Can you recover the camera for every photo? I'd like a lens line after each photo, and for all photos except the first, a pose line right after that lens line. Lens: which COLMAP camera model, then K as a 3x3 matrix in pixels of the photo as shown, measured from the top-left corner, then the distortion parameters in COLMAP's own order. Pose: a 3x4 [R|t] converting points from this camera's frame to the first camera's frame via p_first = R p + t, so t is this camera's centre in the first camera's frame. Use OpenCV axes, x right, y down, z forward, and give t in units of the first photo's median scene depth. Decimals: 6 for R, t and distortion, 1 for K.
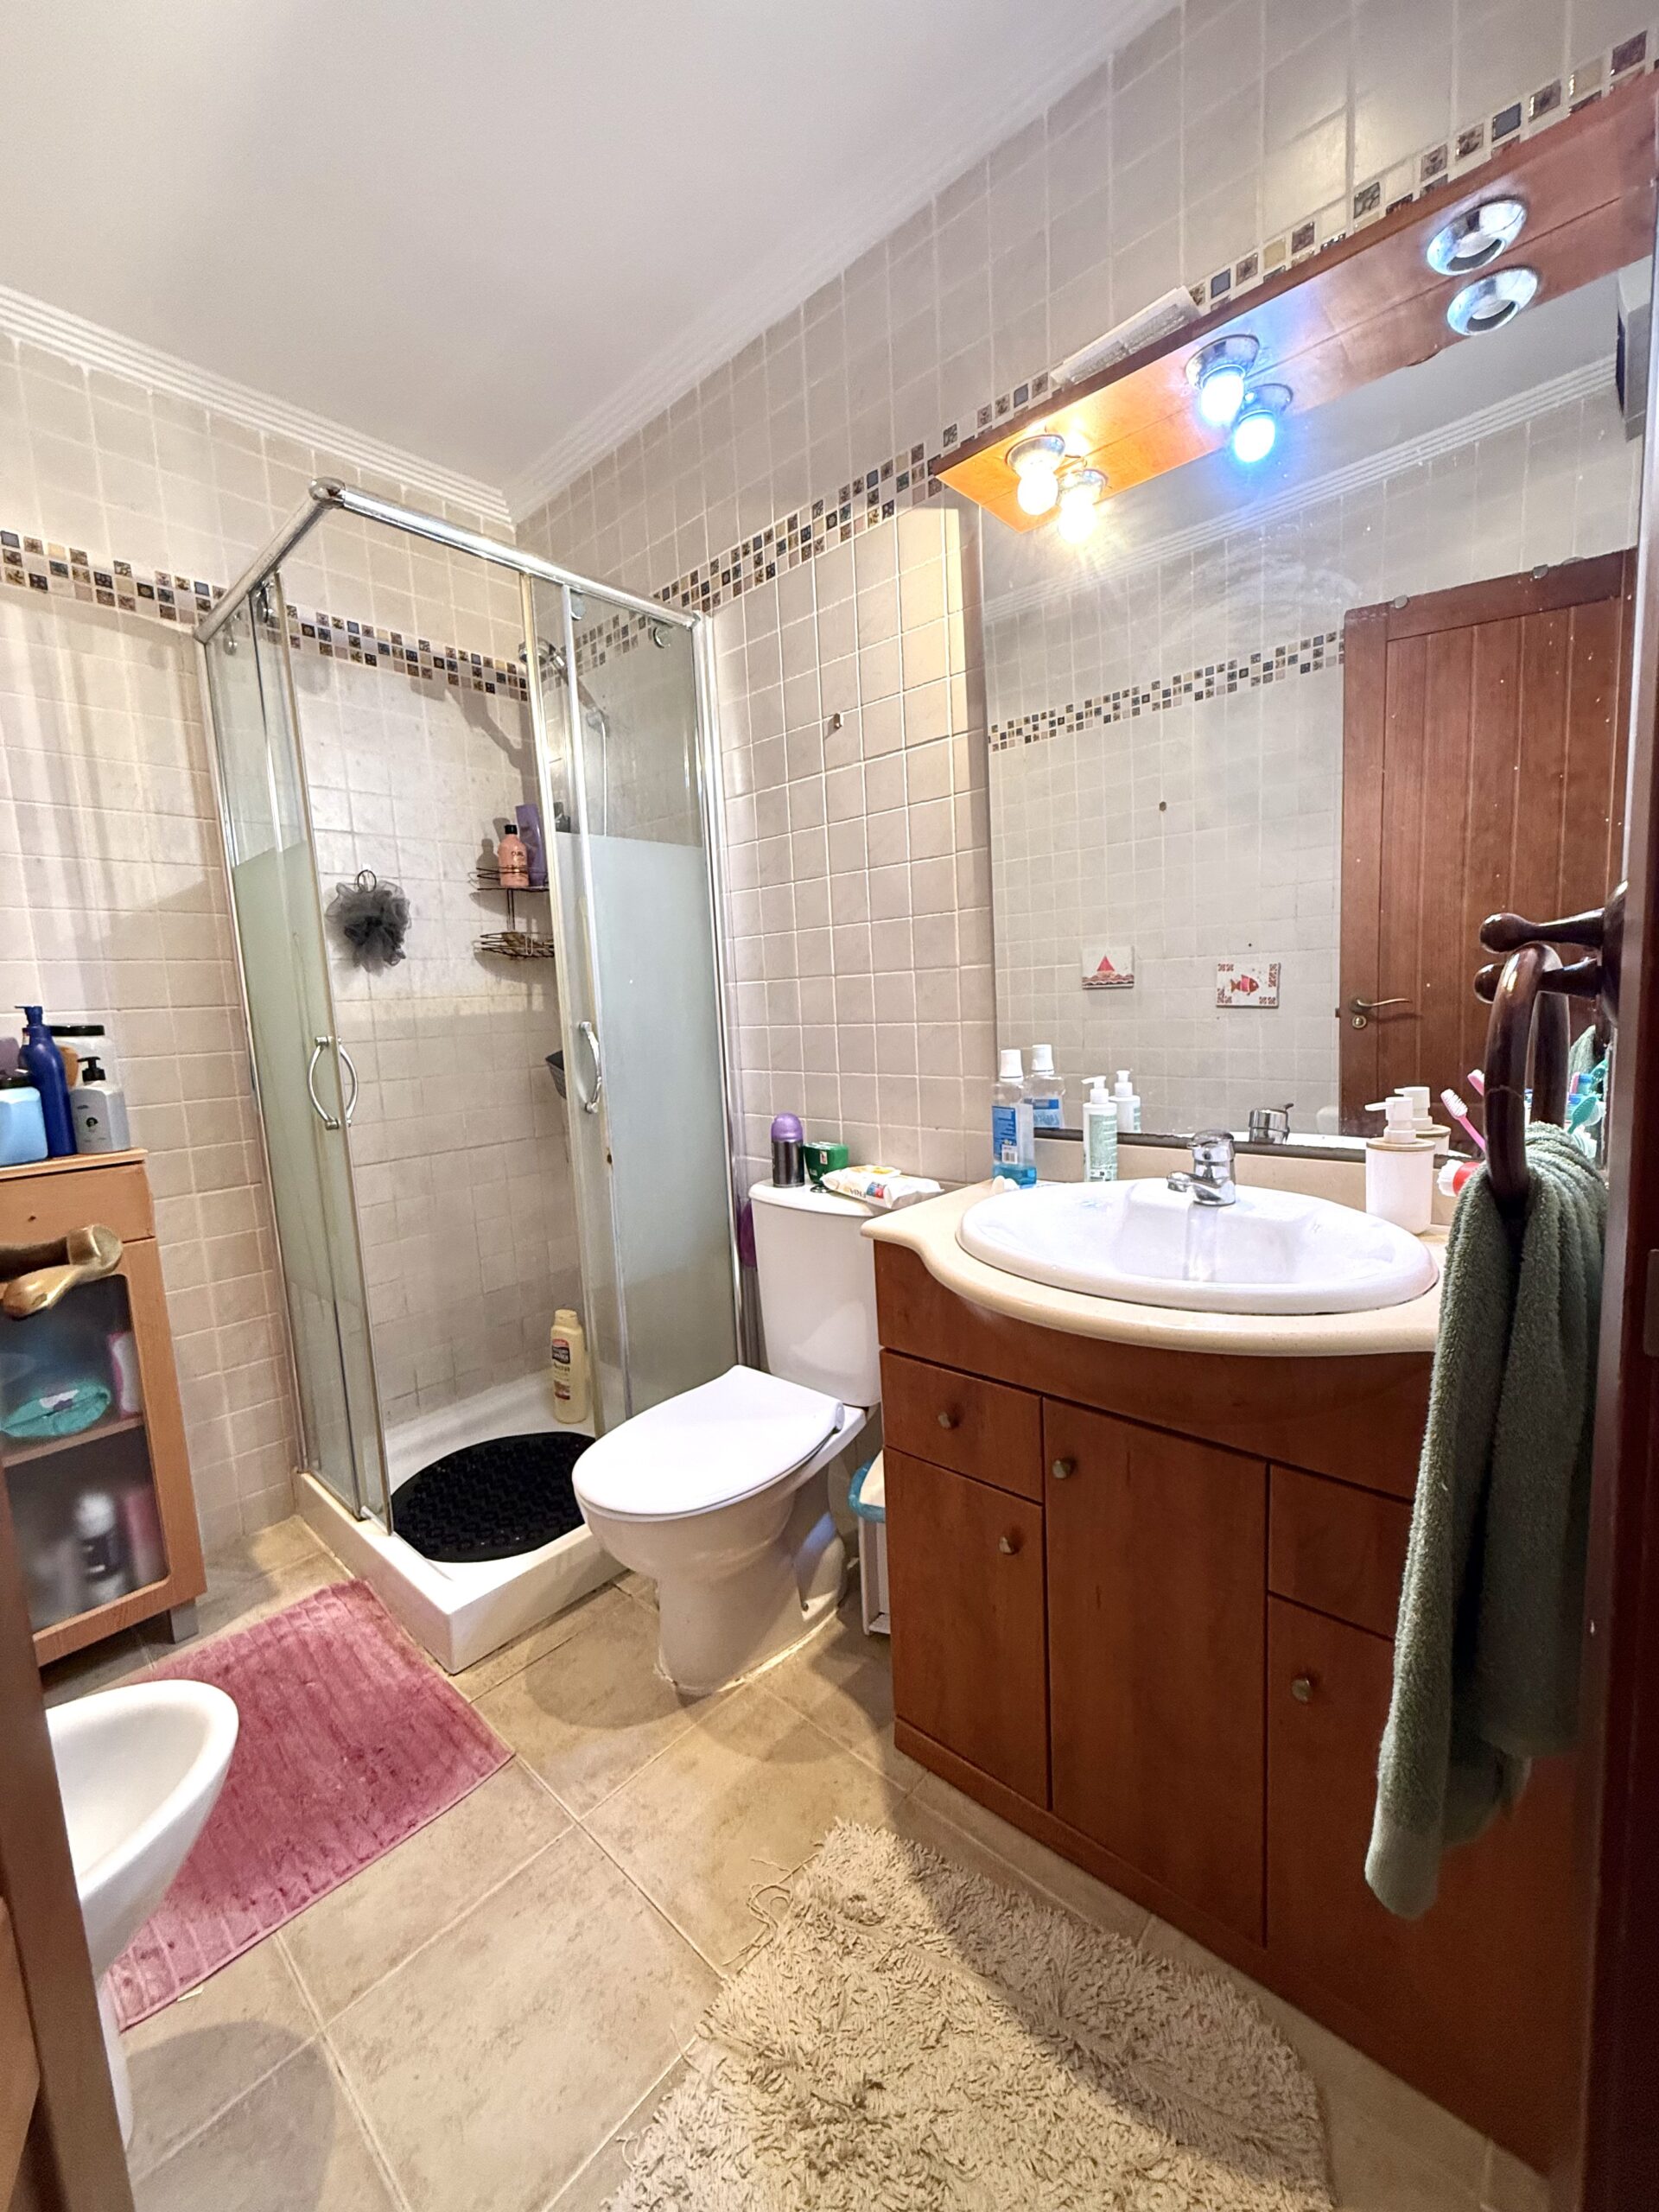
lens RADIAL K [[877.2, 0, 825.3], [0, 877.2, 1102.6], [0, 0, 1]] dist [-0.002615, 0.000607]
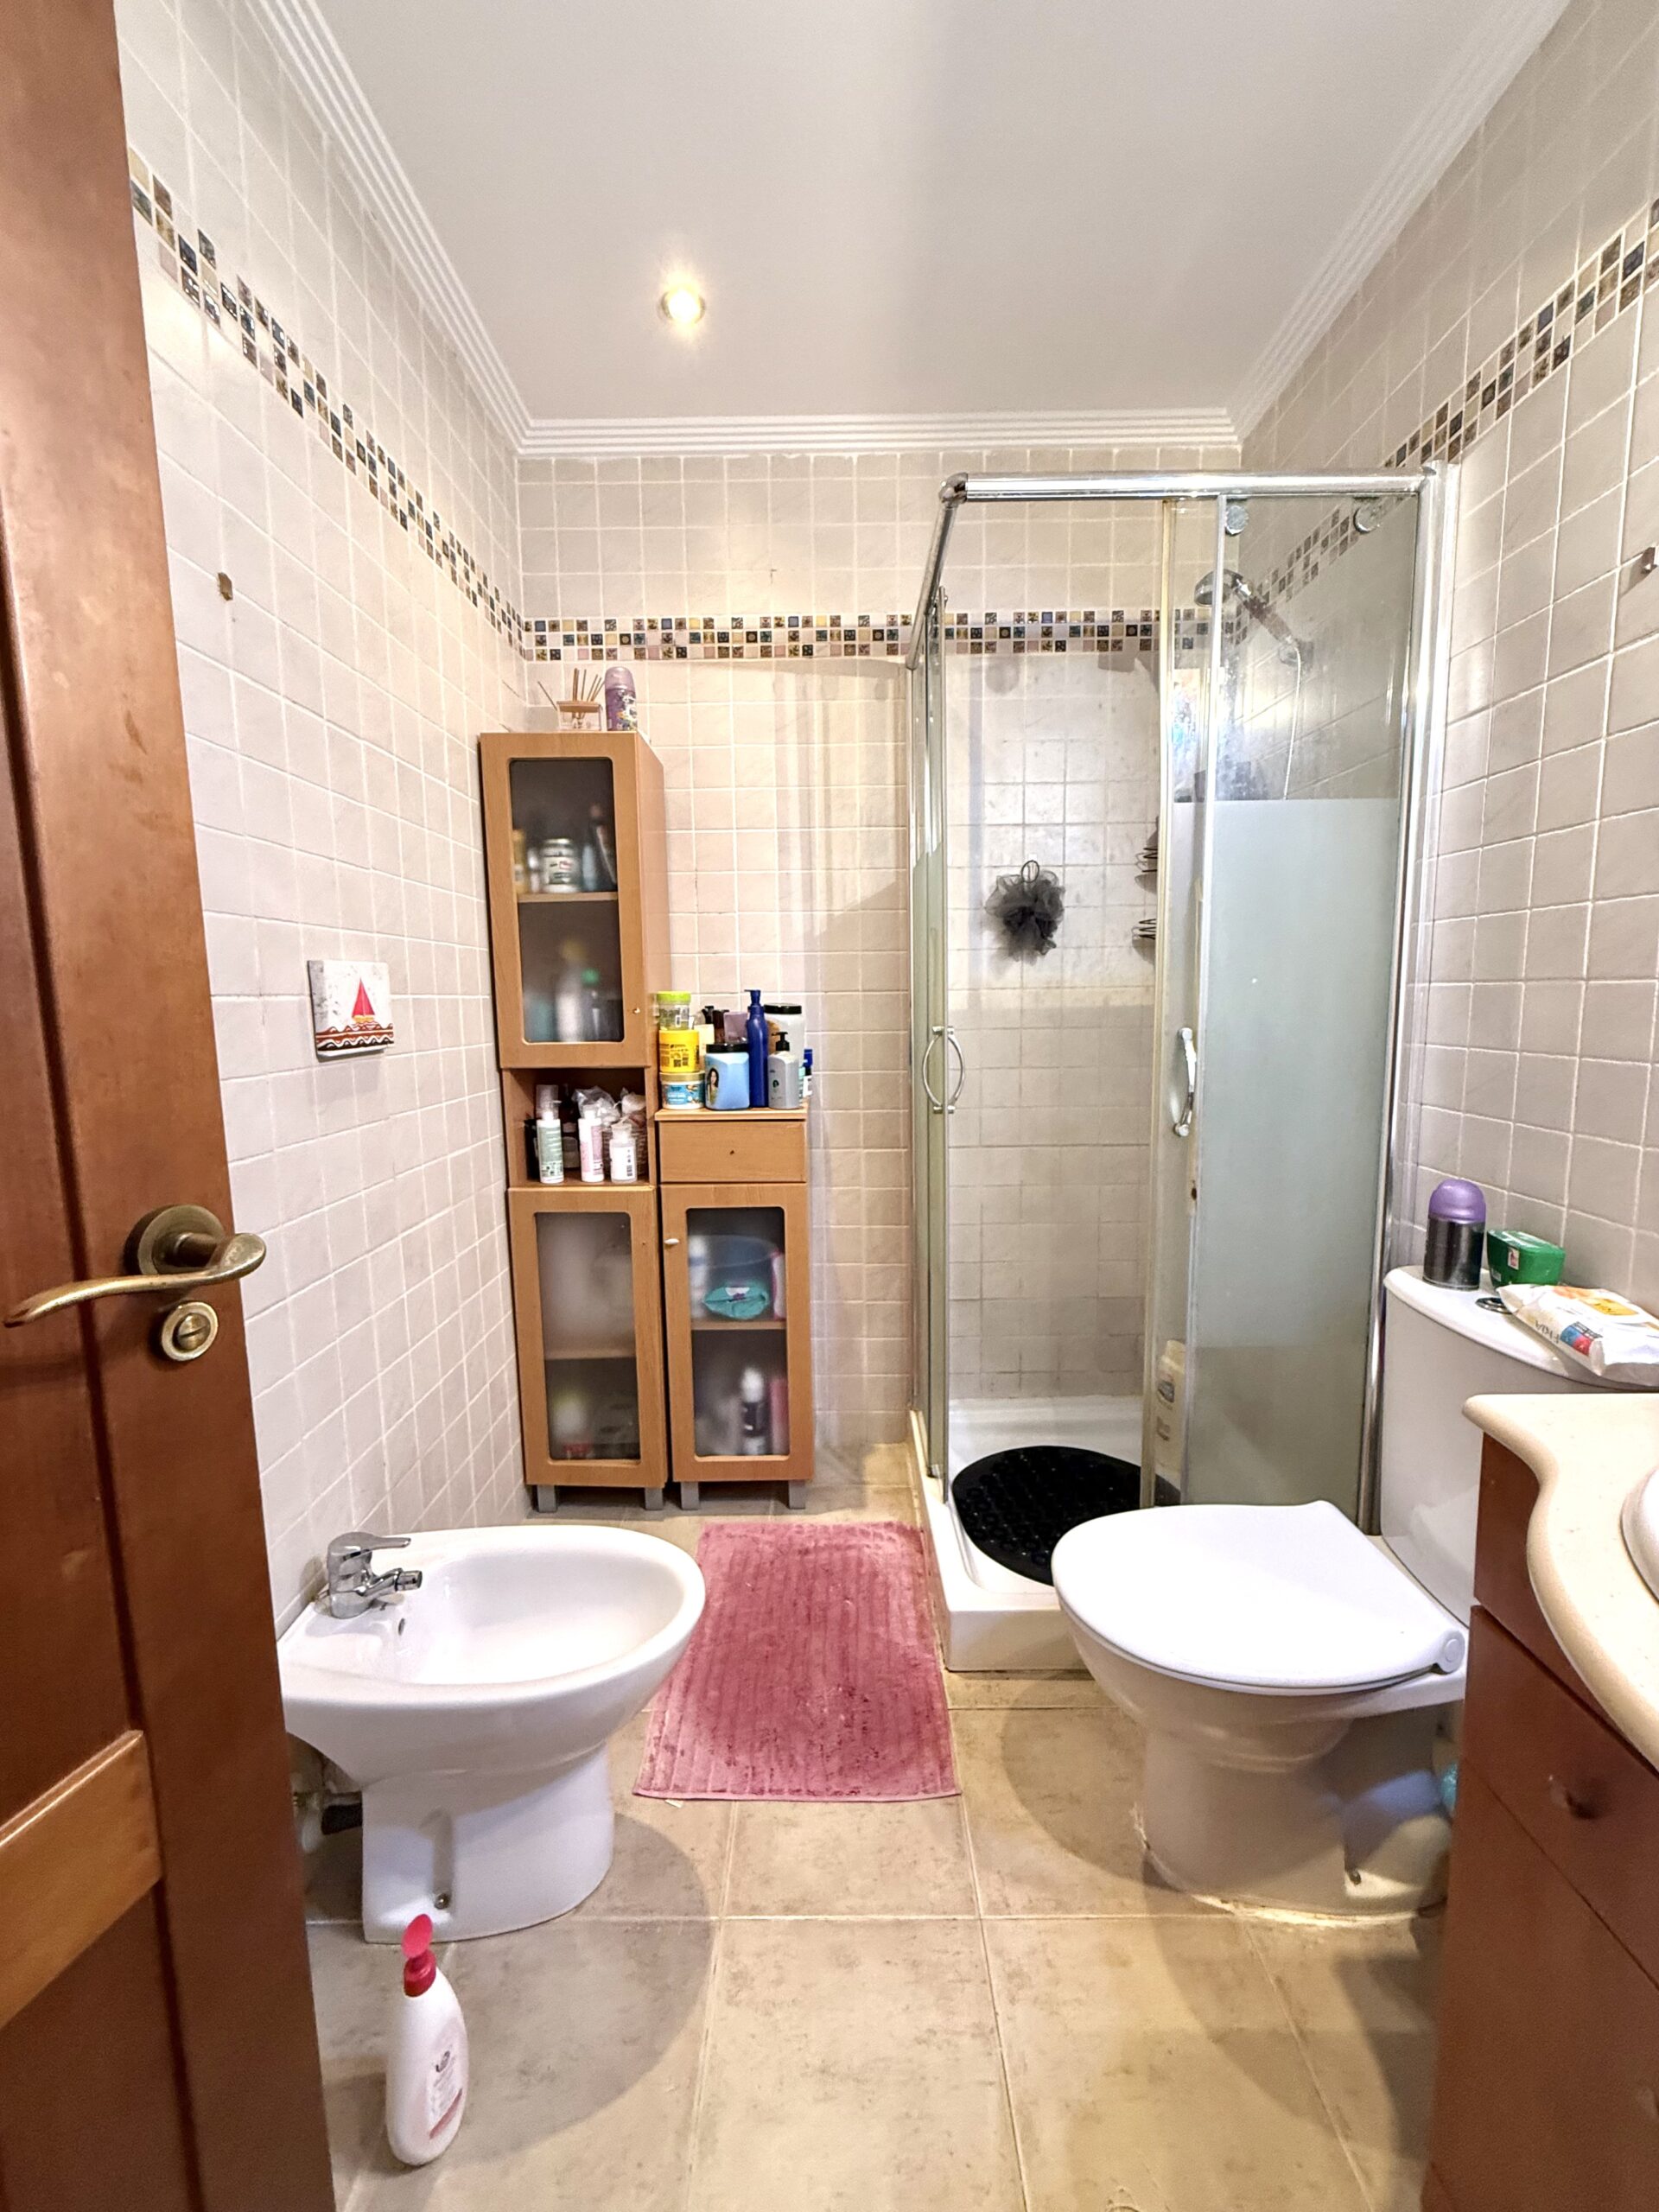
lens RADIAL K [[877.2, 0, 831.2], [0, 877.2, 1101.7], [0, 0, 1]] dist [-0.002615, 0.000607]
pose [[0.668866, 0.128111, -0.732261, 0.121679], [-0.107537, 0.991352, 0.075213, -0.047823], [0.735564, 0.028438, 0.676859, 0.180908]]
